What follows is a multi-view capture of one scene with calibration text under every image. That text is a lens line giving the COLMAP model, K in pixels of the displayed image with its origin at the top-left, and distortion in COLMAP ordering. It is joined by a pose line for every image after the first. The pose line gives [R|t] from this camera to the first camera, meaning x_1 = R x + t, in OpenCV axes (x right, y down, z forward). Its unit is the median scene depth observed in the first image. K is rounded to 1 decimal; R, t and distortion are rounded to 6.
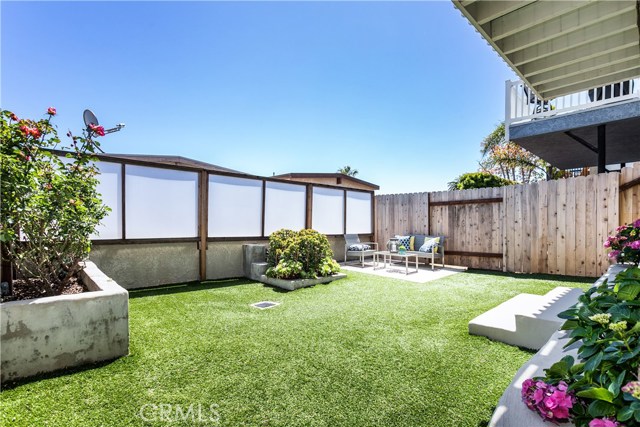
lens RADIAL K [[307.0, 0, 320.4], [0, 307.0, 221.6], [0, 0, 1]] dist [-0.000736, -0.000038]
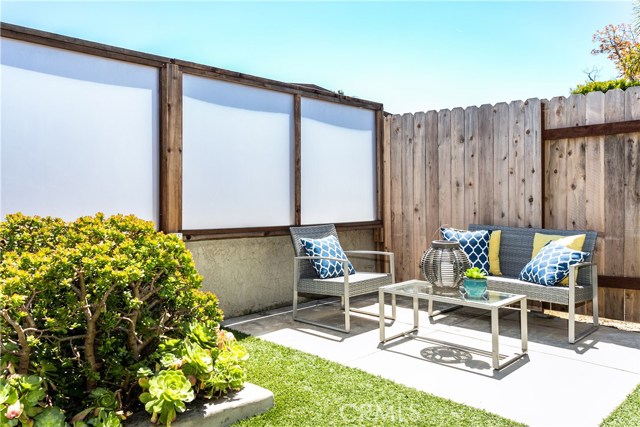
lens RADIAL K [[486.0, 0, 320.0], [0, 486.0, 213.5], [0, 0, 1]] dist [0.006053, 0.001569]
pose [[0.999272, -0.007951, 0.037320, 0.090615], [0.006397, 0.999115, 0.041566, 0.005960], [-0.037618, -0.041297, 0.998438, 0.485591]]
